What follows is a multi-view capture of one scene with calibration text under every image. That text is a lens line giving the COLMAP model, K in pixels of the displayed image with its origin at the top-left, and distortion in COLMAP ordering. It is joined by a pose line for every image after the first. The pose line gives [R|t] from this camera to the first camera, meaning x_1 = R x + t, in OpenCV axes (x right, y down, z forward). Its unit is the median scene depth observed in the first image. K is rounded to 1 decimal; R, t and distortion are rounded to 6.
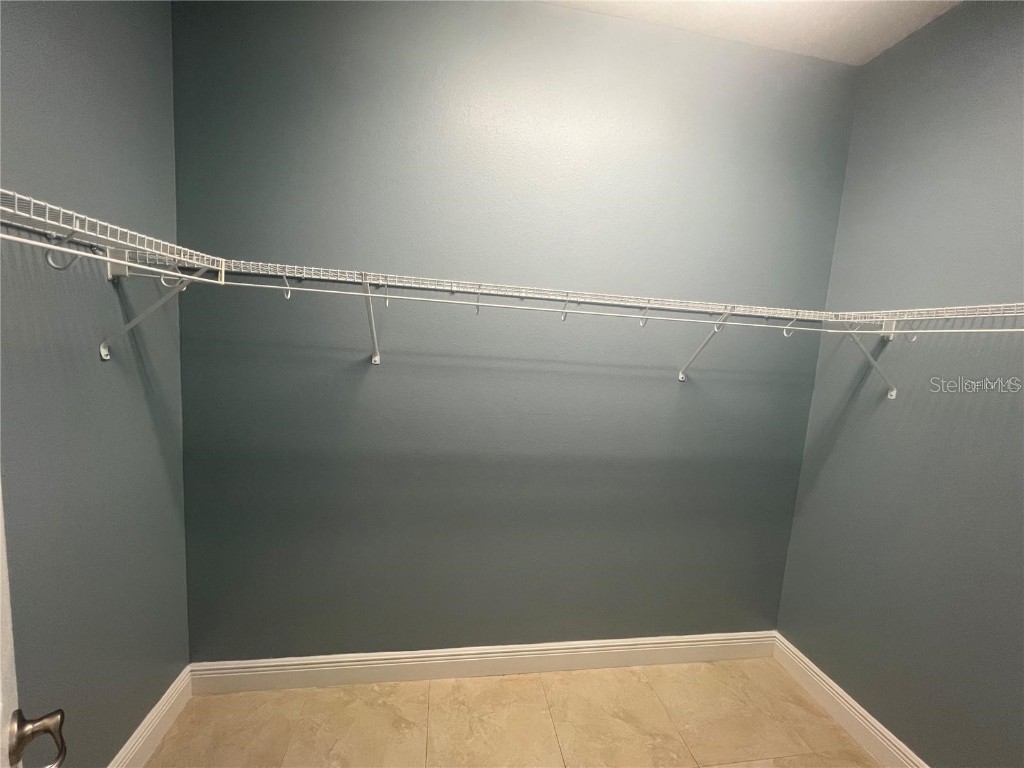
lens RADIAL K [[410.8, 0, 512.6], [0, 410.8, 380.3], [0, 0, 1]] dist [-0.002947, -0.000372]
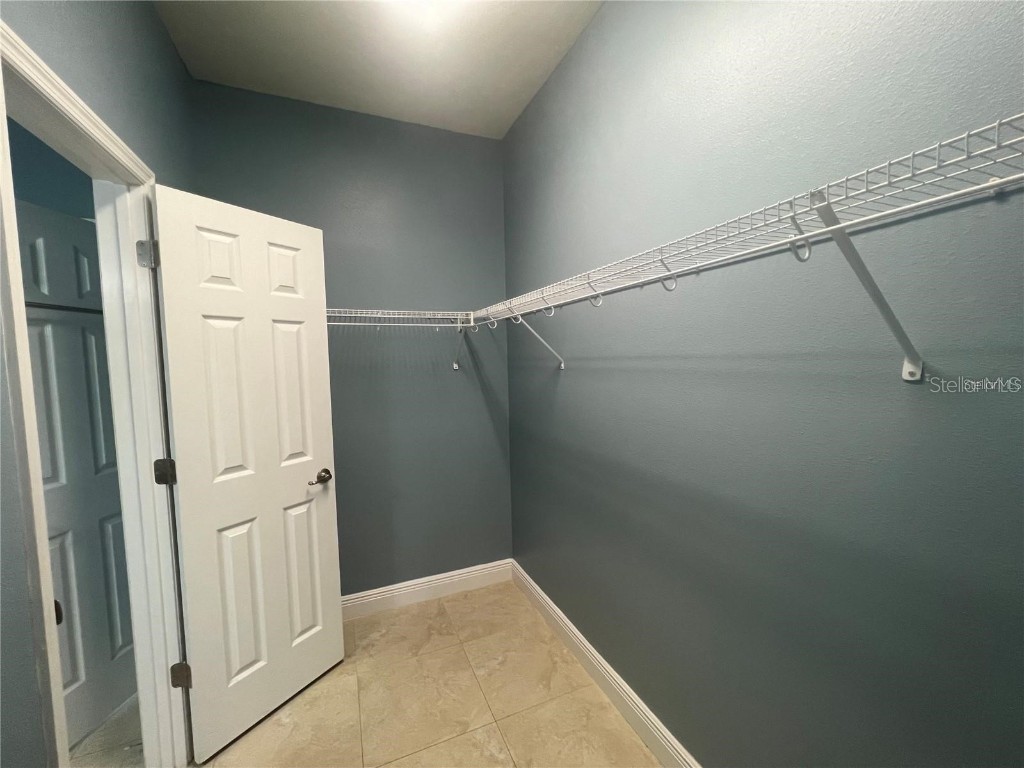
lens RADIAL K [[410.8, 0, 512.9], [0, 410.8, 387.1], [0, 0, 1]] dist [-0.002947, -0.000372]
pose [[0.238377, -0.004832, -0.971161, 0.804157], [-0.055494, 0.998286, -0.018588, 0.041575], [0.969586, 0.058324, 0.237700, 0.573940]]
